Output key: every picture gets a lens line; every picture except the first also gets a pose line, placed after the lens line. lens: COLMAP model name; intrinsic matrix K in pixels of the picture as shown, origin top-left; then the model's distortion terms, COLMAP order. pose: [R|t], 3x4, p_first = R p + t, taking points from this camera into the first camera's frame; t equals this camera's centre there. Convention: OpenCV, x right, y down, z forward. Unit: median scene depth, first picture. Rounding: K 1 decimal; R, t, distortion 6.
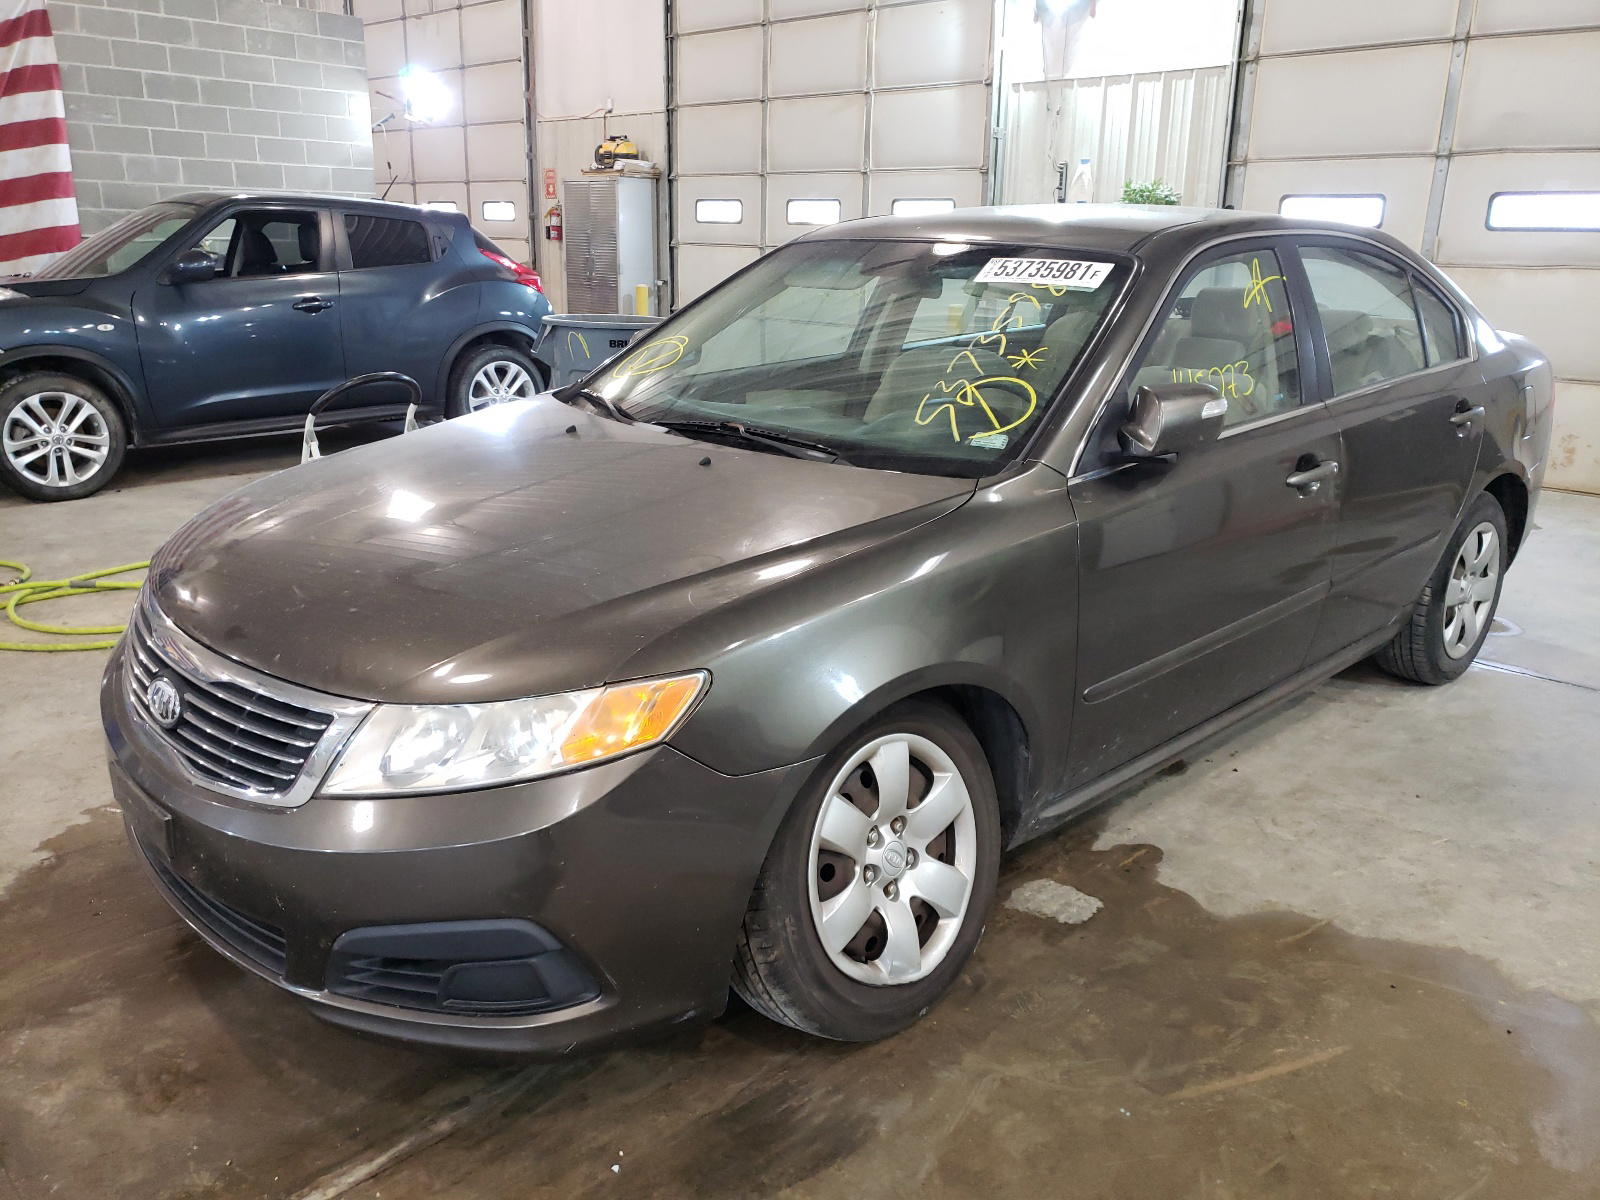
lens RADIAL K [[1276.9, 0, 795.7], [0, 1276.9, 550.2], [0, 0, 1]] dist [0.045568, -0.062567]
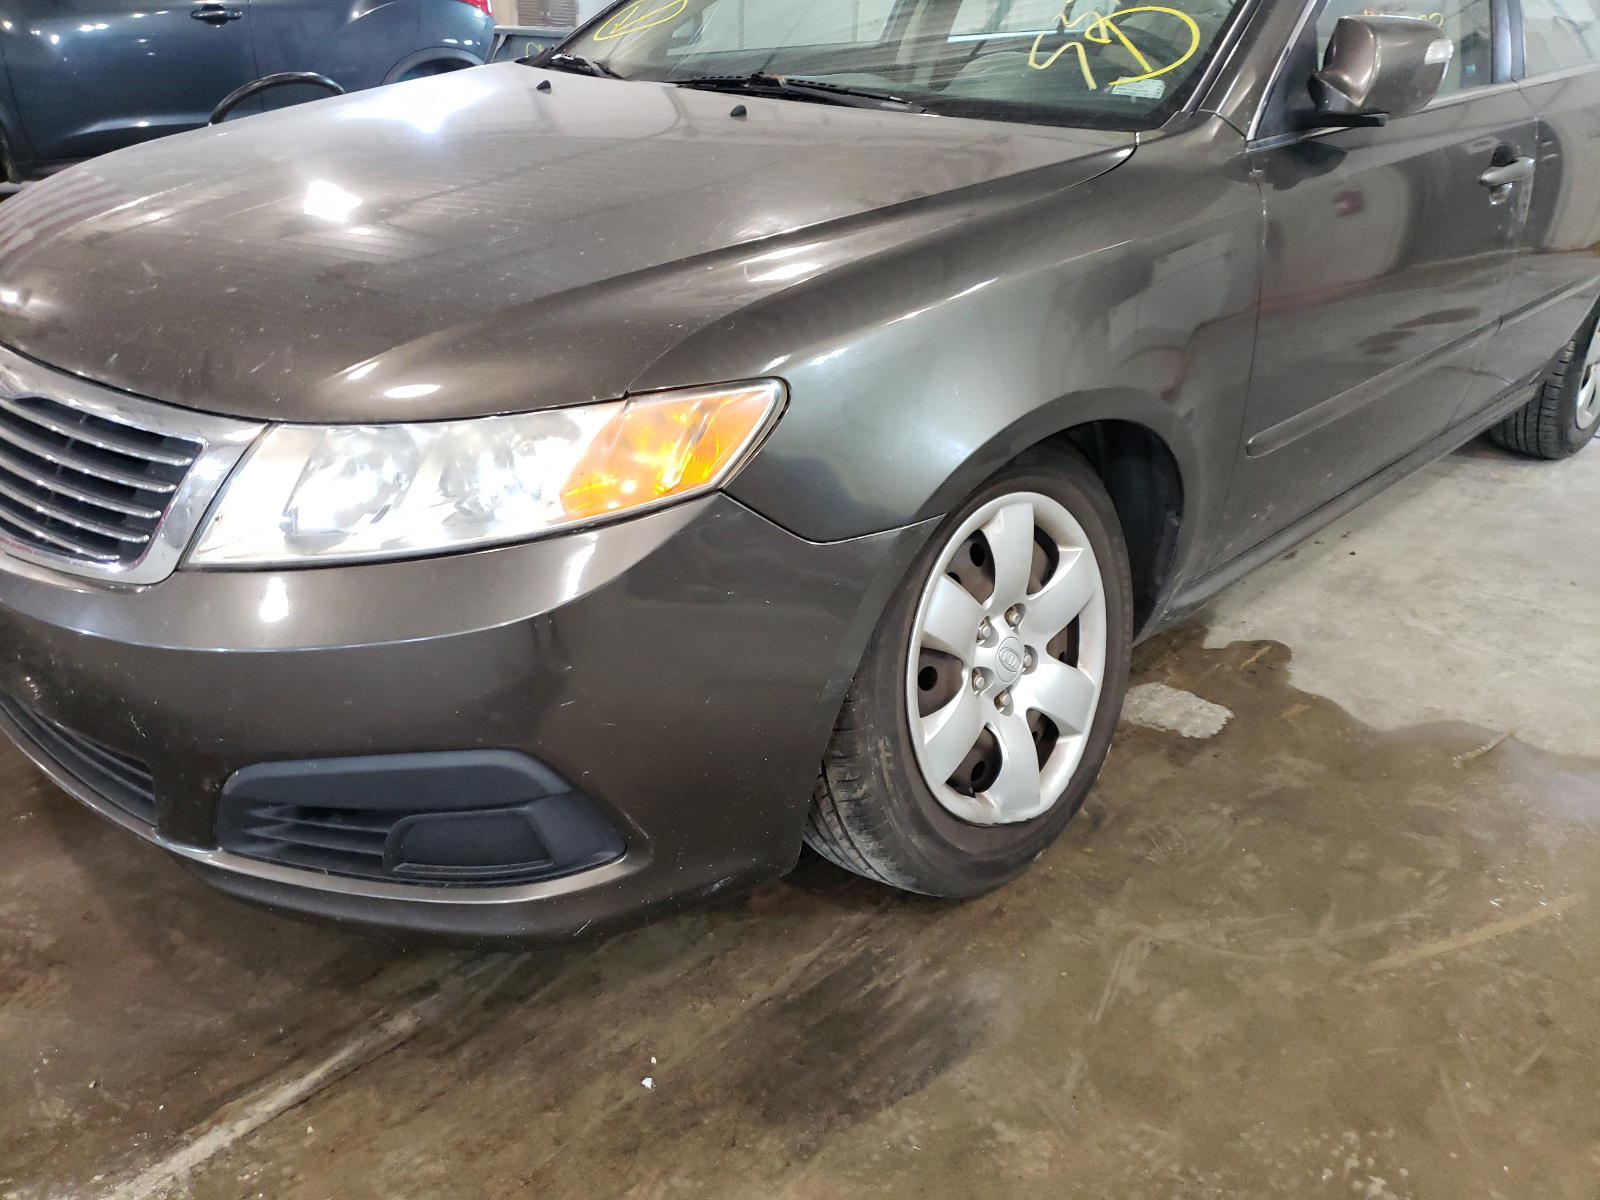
lens RADIAL K [[1276.9, 0, 795.7], [0, 1276.9, 550.2], [0, 0, 1]] dist [0.045568, -0.062567]
pose [[0.999511, 0.001346, 0.031233, -0.071616], [-0.006103, 0.988251, 0.152720, 0.070616], [-0.030660, -0.152835, 0.987776, 0.300977]]
